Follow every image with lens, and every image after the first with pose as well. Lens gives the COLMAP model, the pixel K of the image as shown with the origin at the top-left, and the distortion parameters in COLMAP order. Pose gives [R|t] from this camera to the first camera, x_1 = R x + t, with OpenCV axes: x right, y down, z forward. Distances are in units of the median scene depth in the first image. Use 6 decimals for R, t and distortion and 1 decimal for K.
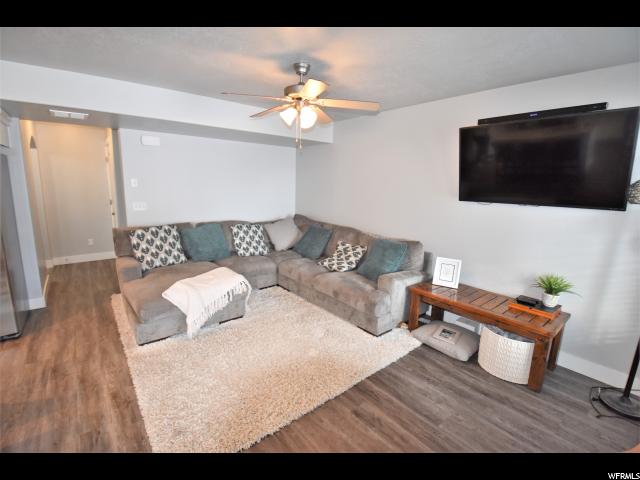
lens RADIAL K [[290.9, 0, 322.4], [0, 290.9, 235.5], [0, 0, 1]] dist [0.000277, -0.014153]
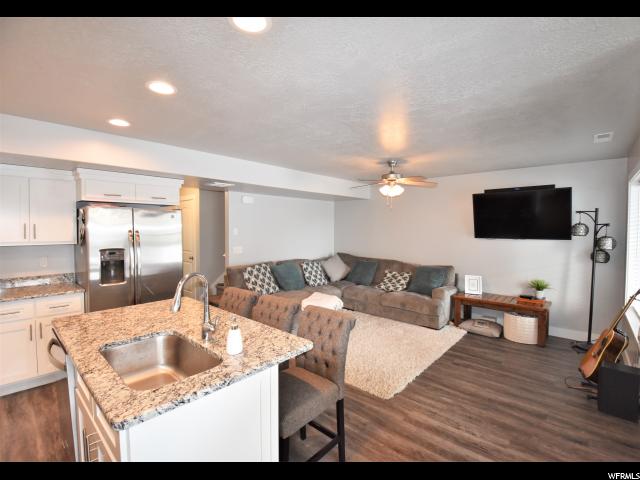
lens RADIAL K [[296.8, 0, 328.8], [0, 296.8, 232.1], [0, 0, 1]] dist [-0.026813, -0.000304]
pose [[0.987646, -0.027452, 0.154280, -0.481139], [0.050677, 0.987585, -0.148686, 0.040295], [-0.148283, 0.154667, 0.976775, -0.382461]]
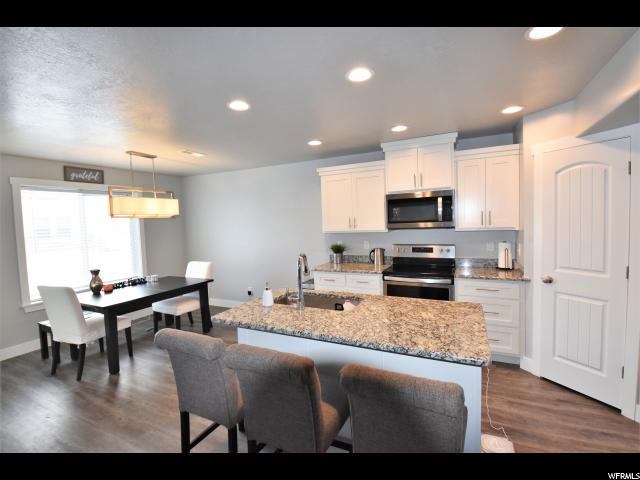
lens RADIAL K [[310.0, 0, 329.7], [0, 310.0, 239.5], [0, 0, 1]] dist [0.038495, -0.000076]
pose [[-0.909842, 0.028175, -0.413997, -0.400563], [-0.064794, 0.975808, 0.208806, -0.147843], [0.409865, 0.216805, -0.886006, 0.722729]]
